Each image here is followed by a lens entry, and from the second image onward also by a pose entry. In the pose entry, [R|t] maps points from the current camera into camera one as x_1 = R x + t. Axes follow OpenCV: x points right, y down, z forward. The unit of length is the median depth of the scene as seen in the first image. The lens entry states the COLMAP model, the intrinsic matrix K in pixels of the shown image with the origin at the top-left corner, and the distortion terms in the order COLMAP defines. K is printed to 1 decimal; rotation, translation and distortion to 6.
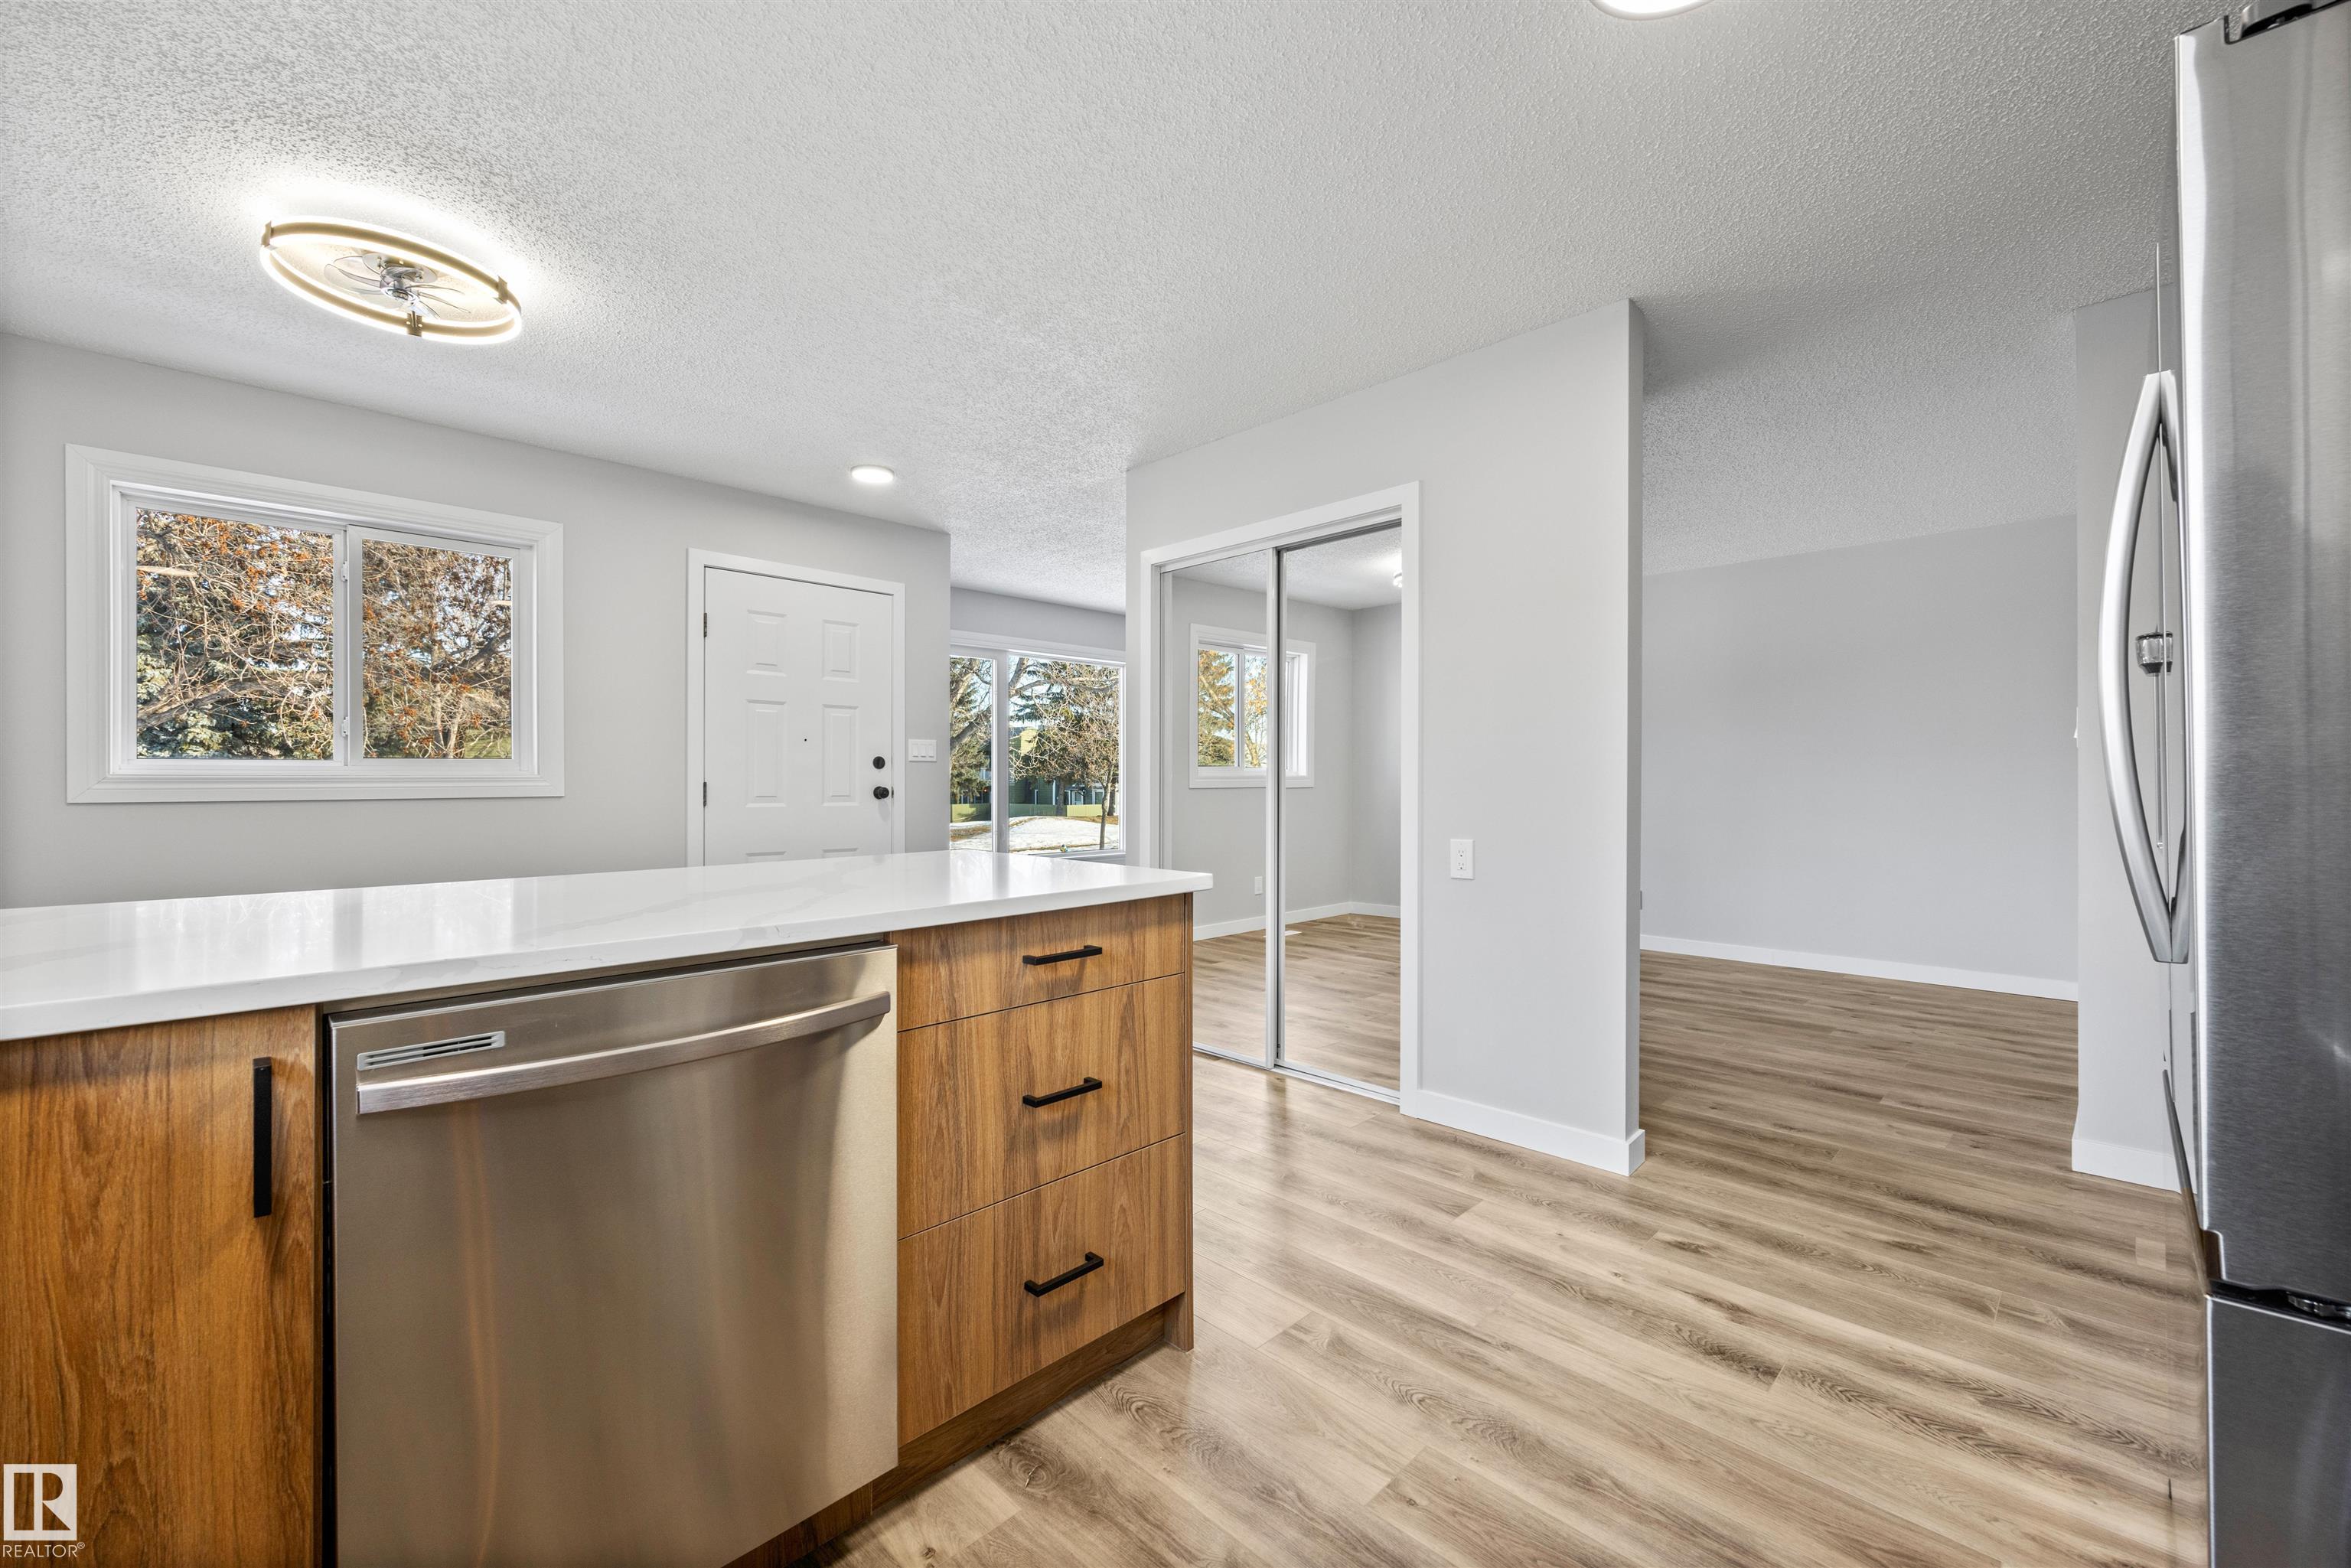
lens RADIAL K [[945.7, 0, 1178.3], [0, 945.7, 778.3], [0, 0, 1]] dist [-0.000959, 0.000326]
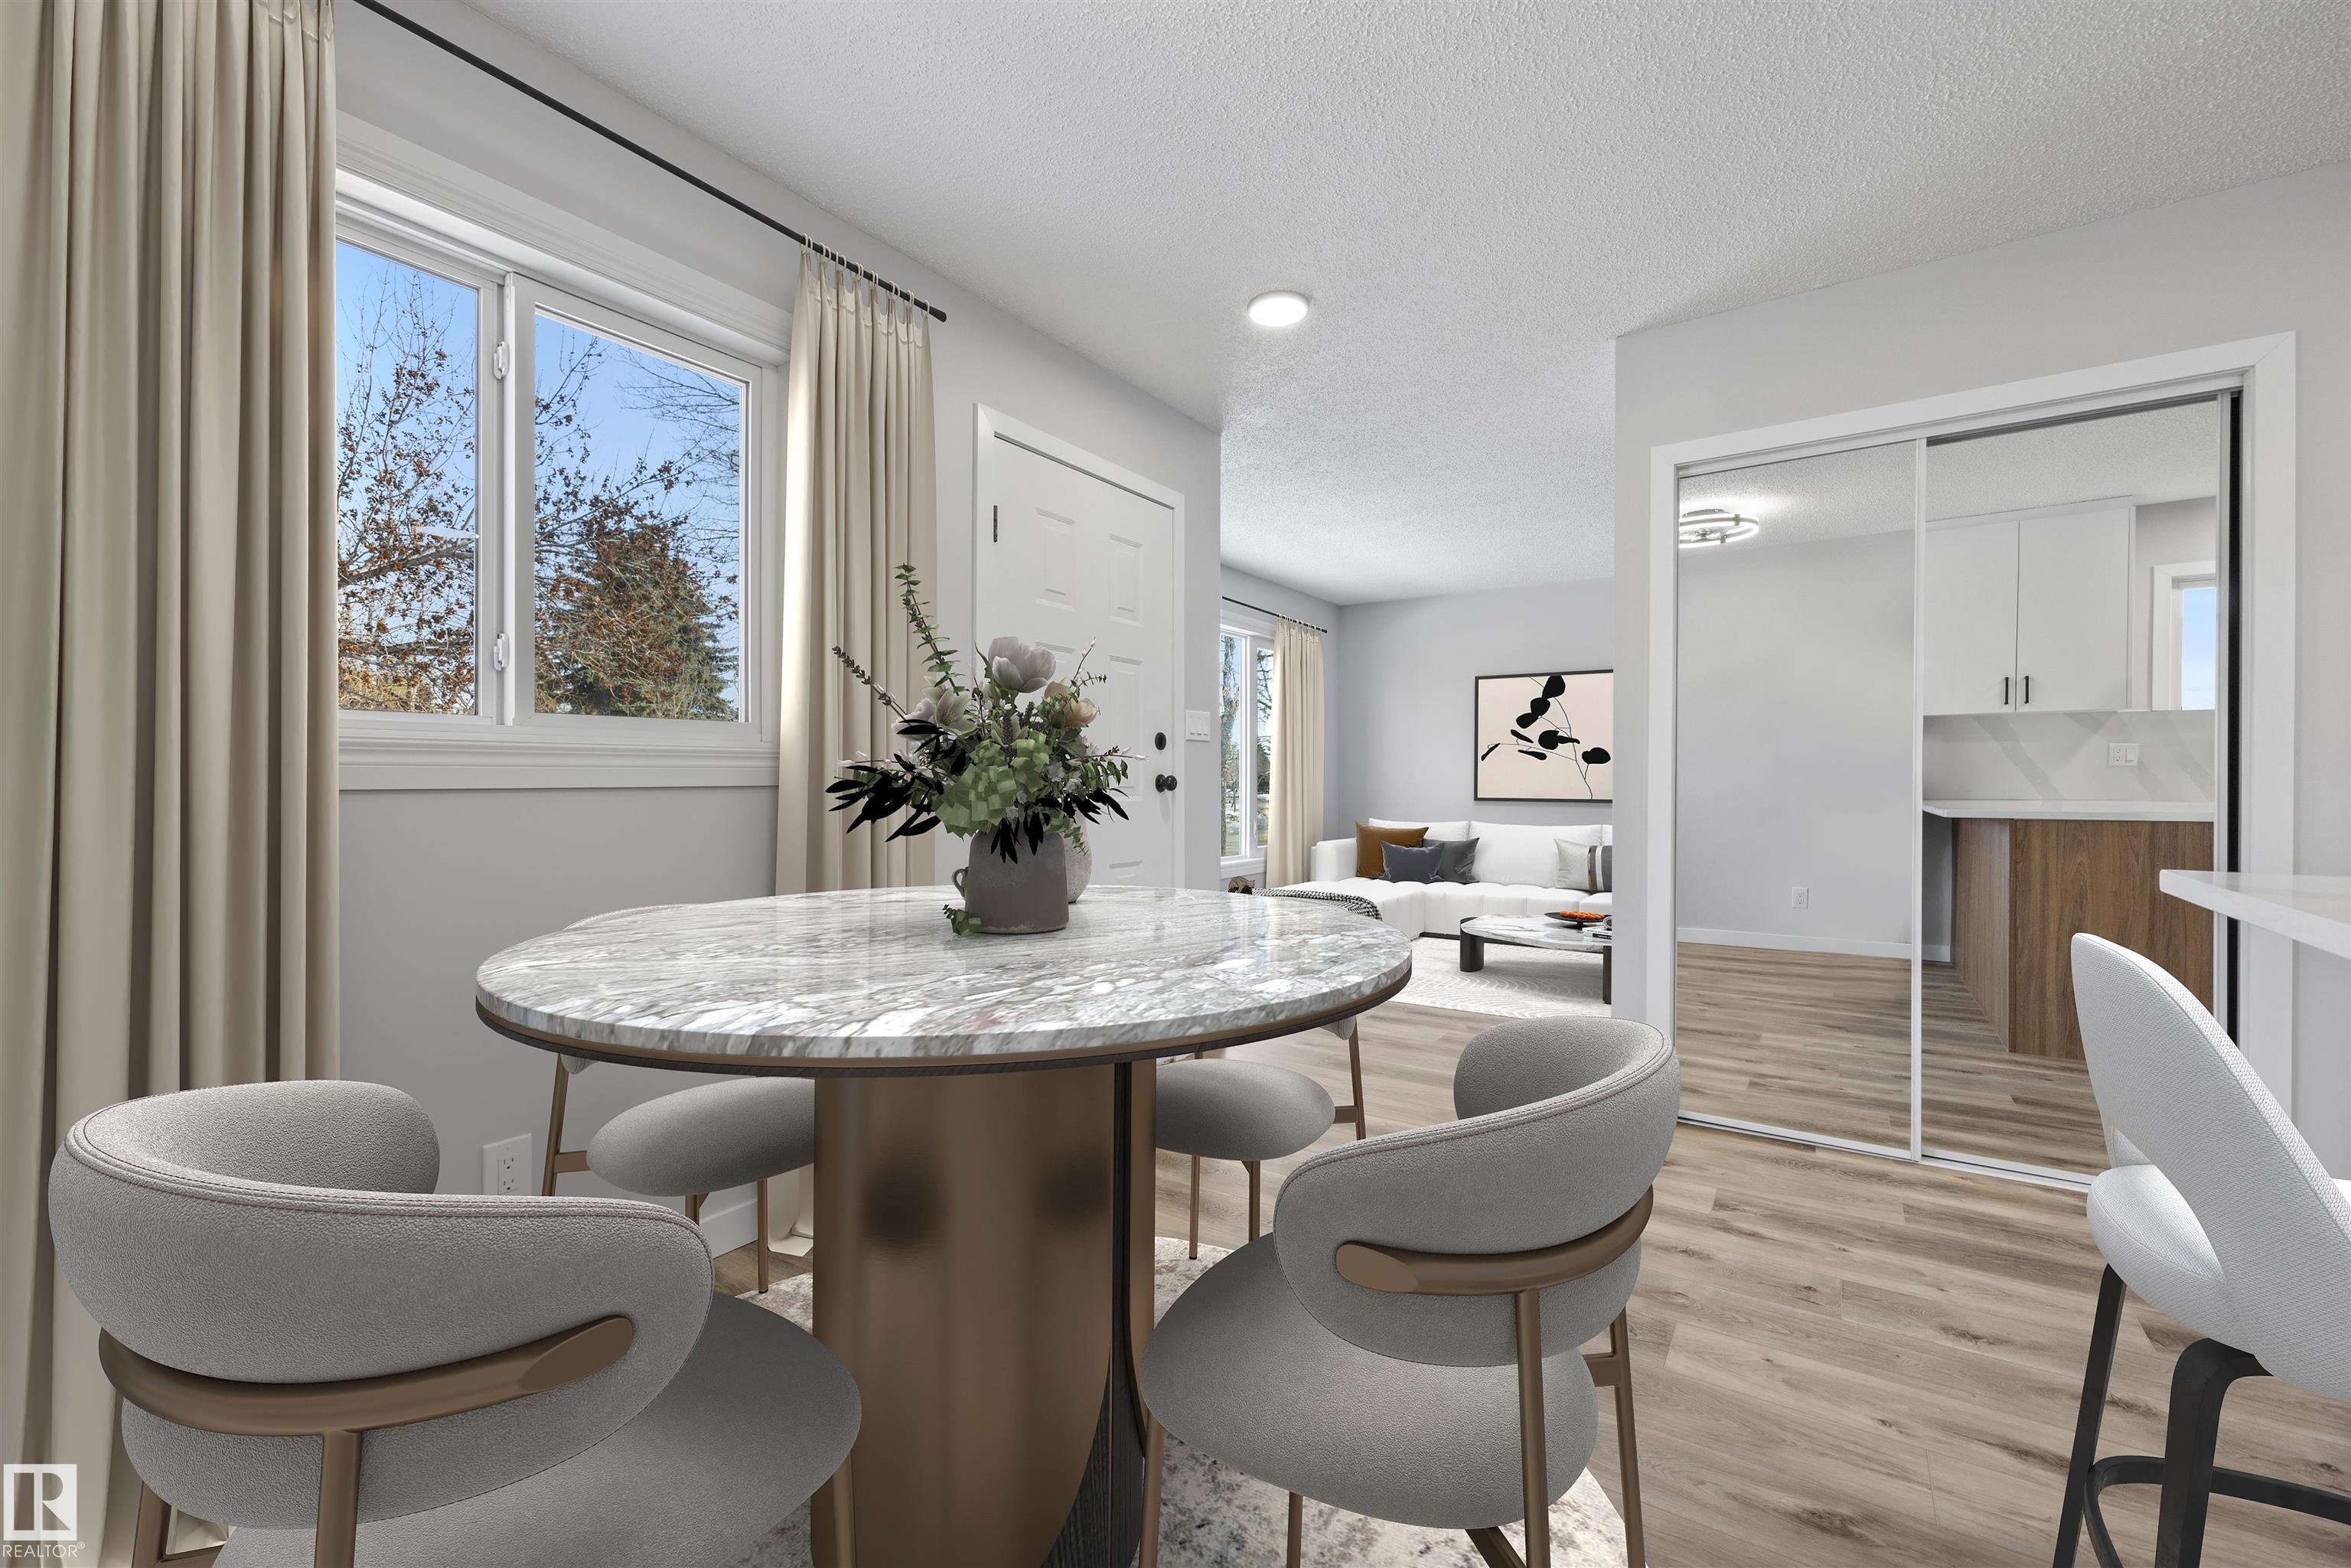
lens RADIAL K [[945.7, 0, 1168.0], [0, 945.7, 774.4], [0, 0, 1]] dist [-0.000959, 0.000326]
pose [[0.982899, 0.000565, 0.184146, -0.614950], [-0.000232, 0.999998, -0.001834, 0.014001], [-0.184147, 0.001760, 0.982897, 0.407608]]
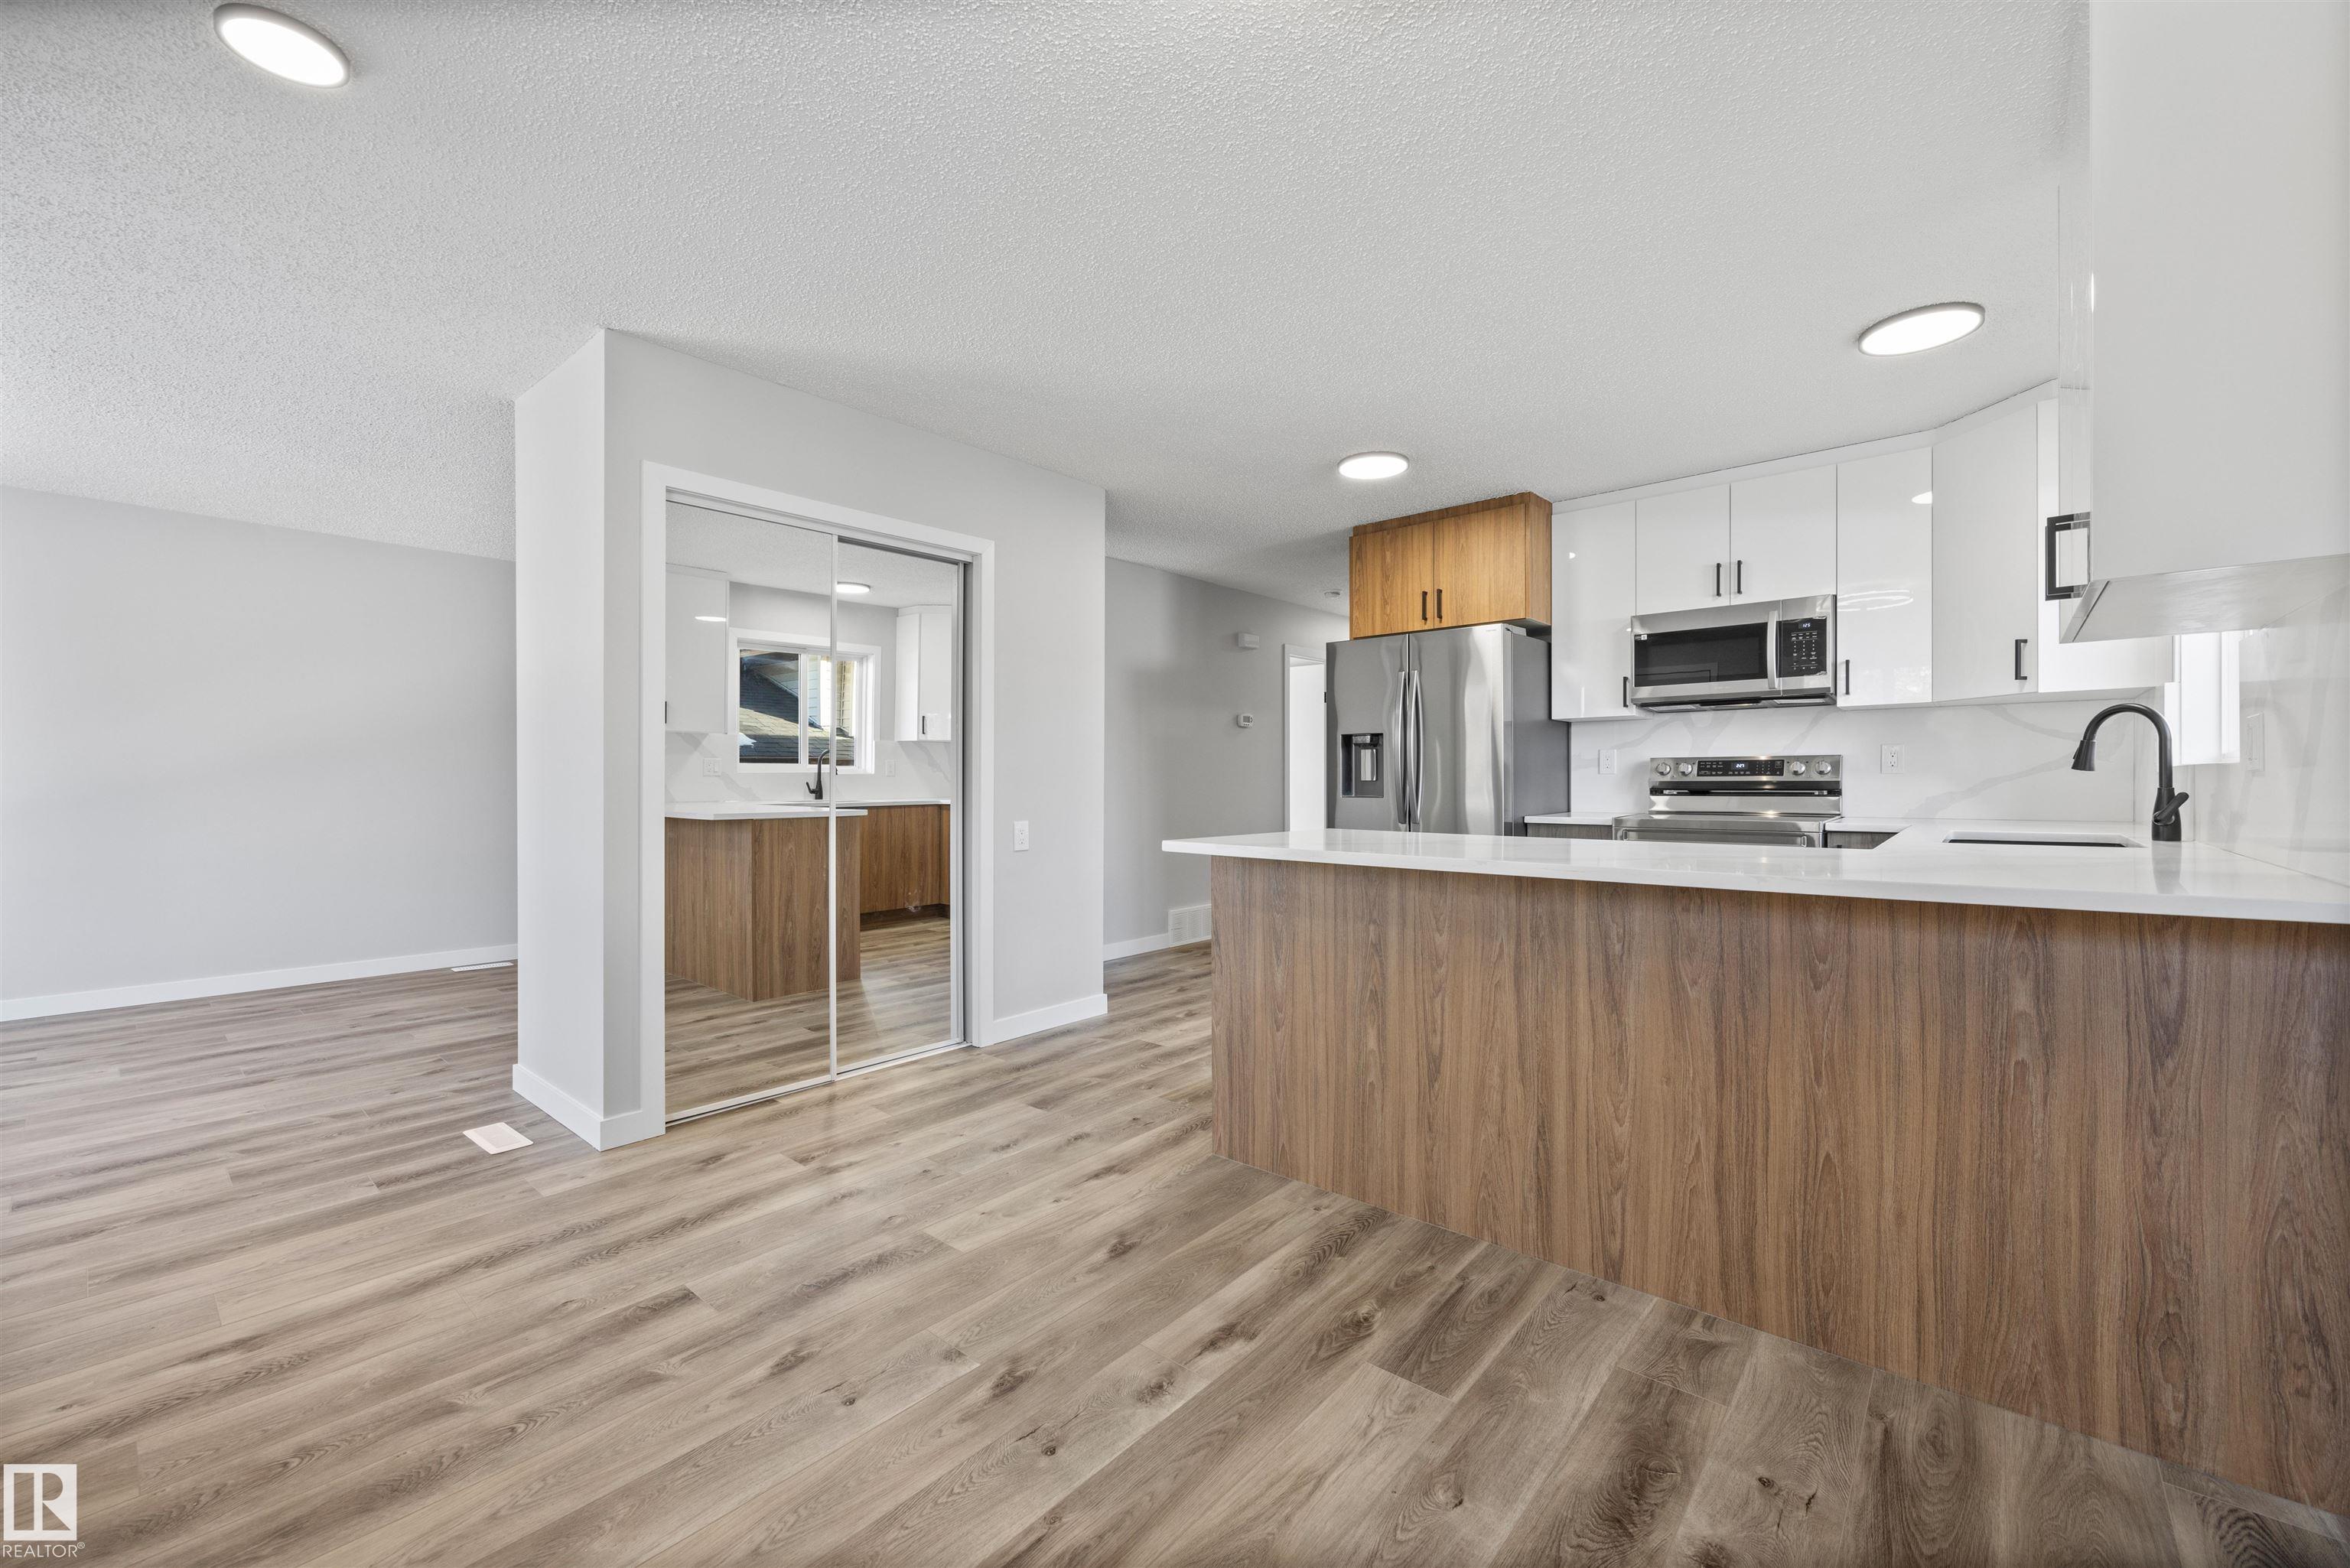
lens RADIAL K [[945.3, 0, 1195.1], [0, 945.3, 784.2], [0, 0, 1]] dist [-0.000959, 0.000326]
pose [[-0.082190, -0.003825, 0.996609, -0.905571], [0.000654, 0.999992, 0.003892, 0.004991], [-0.996616, 0.000972, -0.082187, 0.731823]]
